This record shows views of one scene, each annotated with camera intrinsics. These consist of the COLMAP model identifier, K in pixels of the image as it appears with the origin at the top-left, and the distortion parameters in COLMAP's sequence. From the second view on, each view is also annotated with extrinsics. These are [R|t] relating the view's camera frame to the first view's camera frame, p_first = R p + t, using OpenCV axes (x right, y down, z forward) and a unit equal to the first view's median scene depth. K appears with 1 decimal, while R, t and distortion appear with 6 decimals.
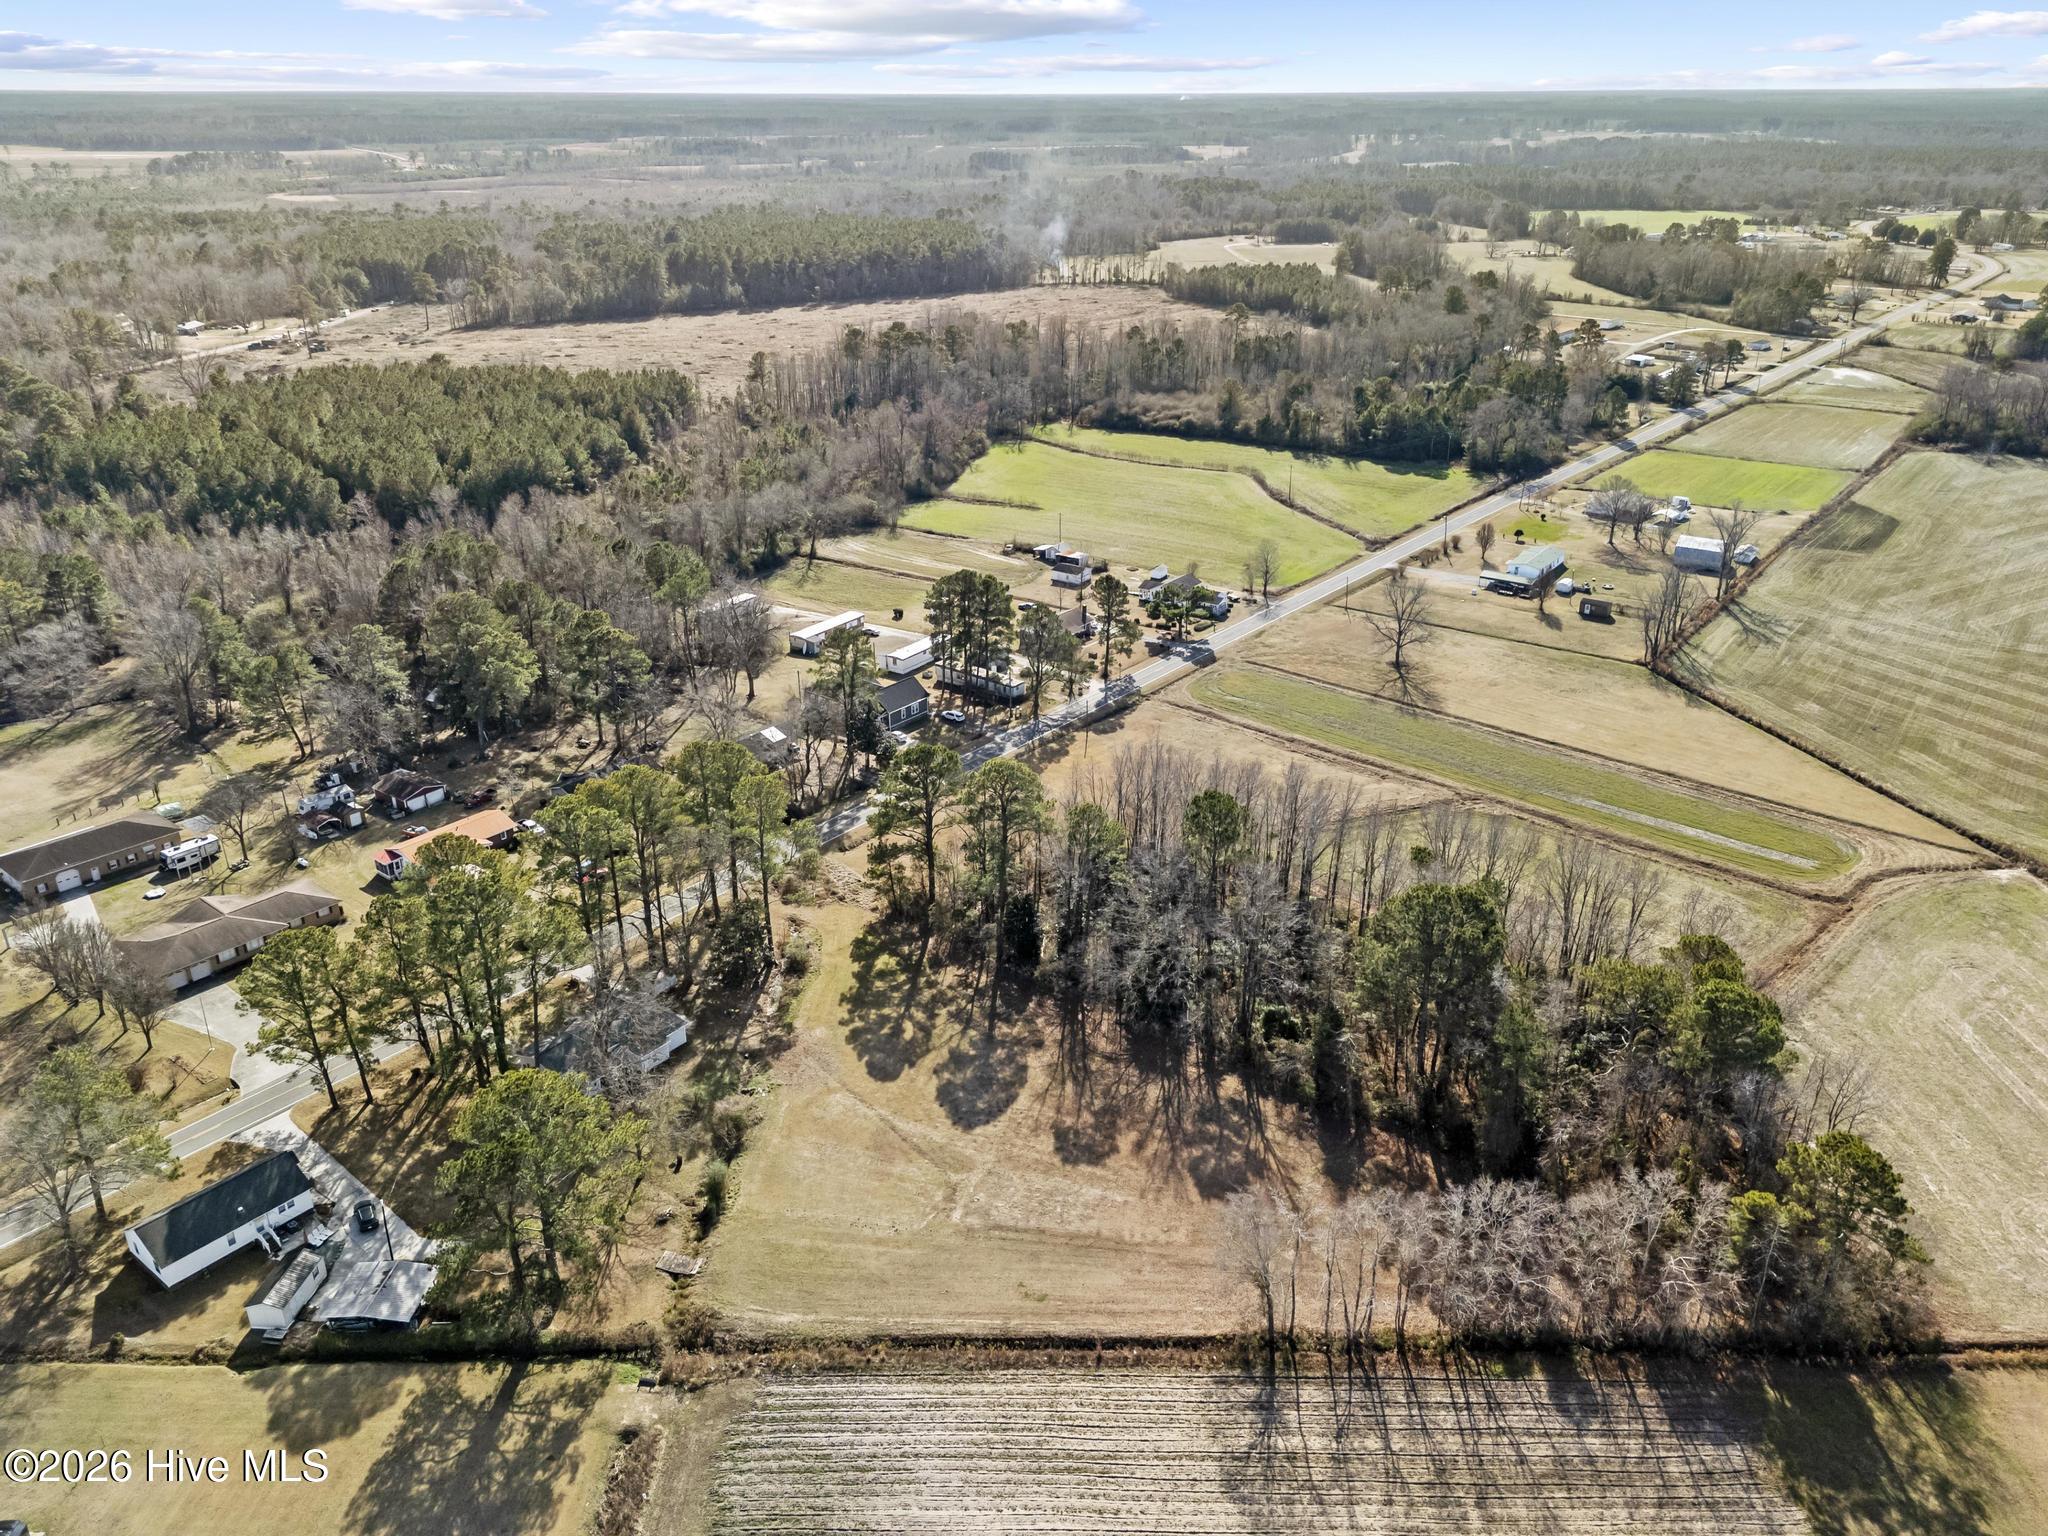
lens RADIAL K [[1499.5, 0, 1029.5], [0, 1499.5, 765.0], [0, 0, 1]] dist [0.065513, -0.070452]
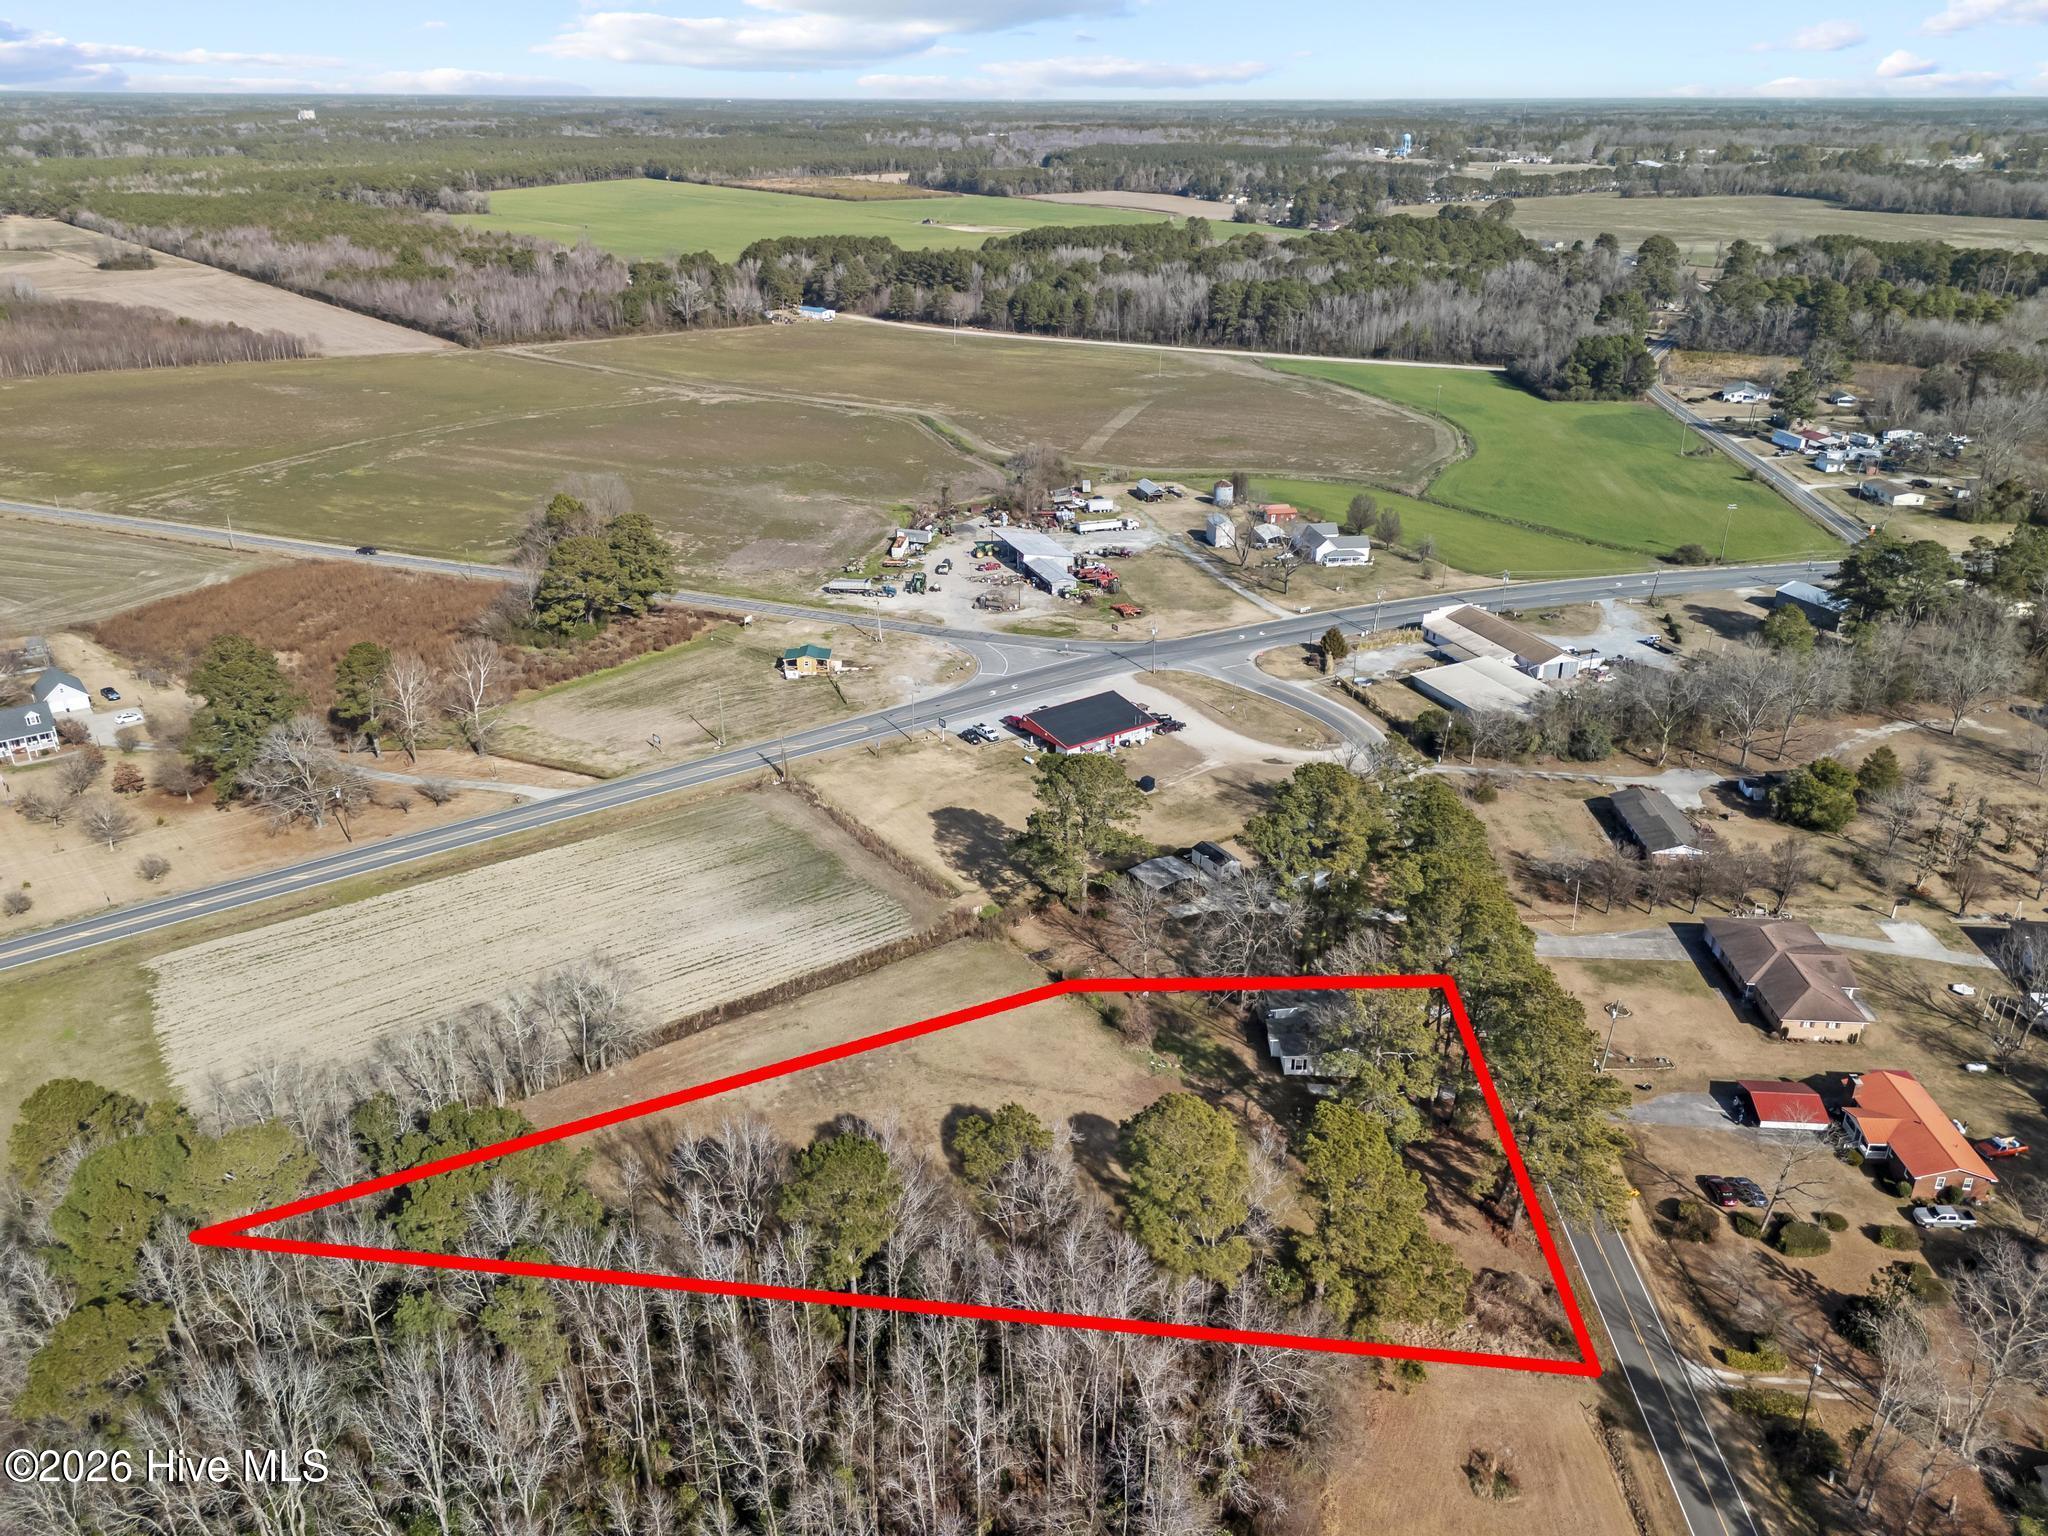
lens RADIAL K [[1499.5, 0, 1029.5], [0, 1499.5, 765.0], [0, 0, 1]] dist [0.065513, -0.070452]
pose [[-0.806838, 0.237980, -0.540720, 0.428236], [-0.240190, 0.704072, 0.668275, -0.634858], [0.539741, 0.669066, -0.510912, 1.443074]]
